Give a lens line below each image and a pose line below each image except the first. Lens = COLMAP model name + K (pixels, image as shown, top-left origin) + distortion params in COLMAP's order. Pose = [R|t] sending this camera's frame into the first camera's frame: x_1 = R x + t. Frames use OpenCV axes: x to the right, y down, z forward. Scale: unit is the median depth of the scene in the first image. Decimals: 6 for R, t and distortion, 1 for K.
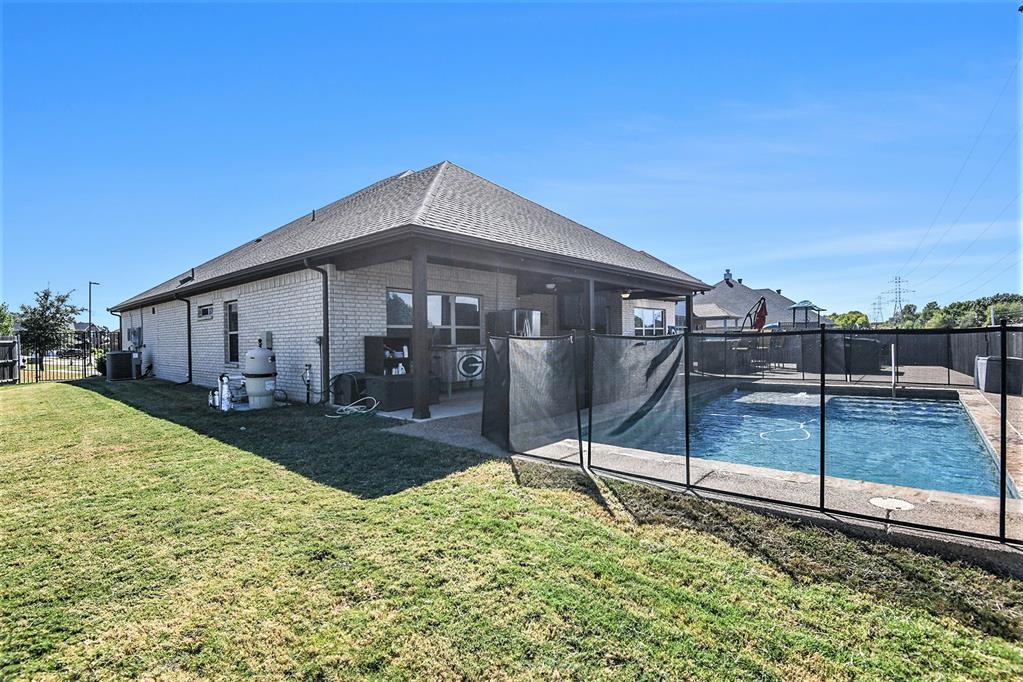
lens RADIAL K [[481.1, 0, 511.5], [0, 481.1, 341.0], [0, 0, 1]] dist [-0.014661, -0.001307]
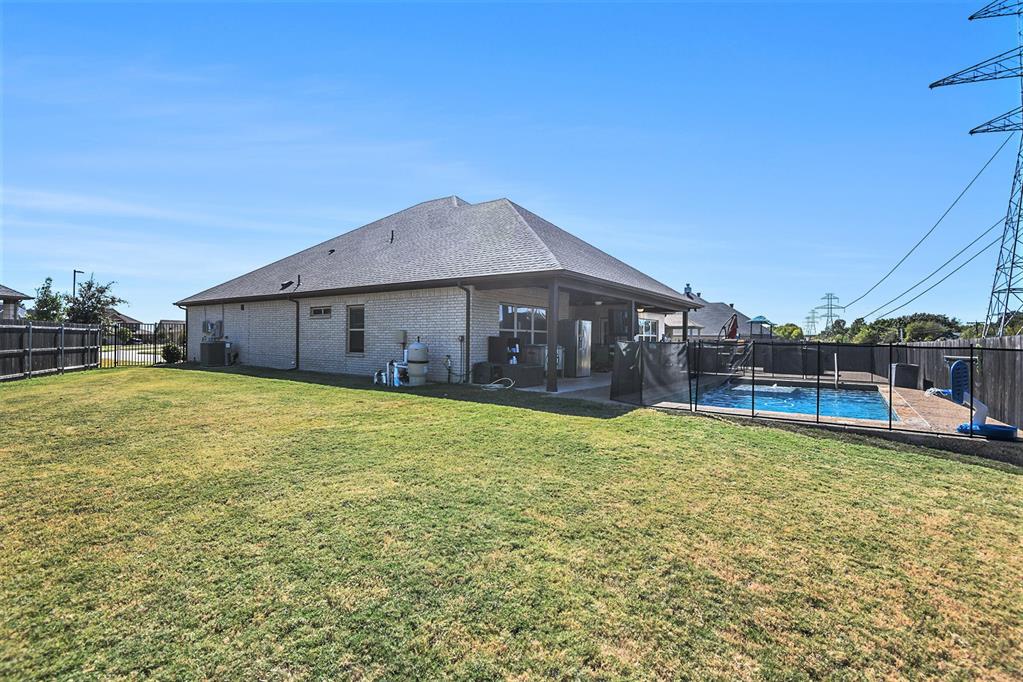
lens RADIAL K [[481.1, 0, 511.5], [0, 481.1, 341.0], [0, 0, 1]] dist [-0.014661, -0.001307]
pose [[0.995025, 0.030799, 0.094741, -0.279135], [-0.030366, 0.999521, -0.006007, 0.007444], [-0.094880, 0.003100, 0.995484, -0.305626]]
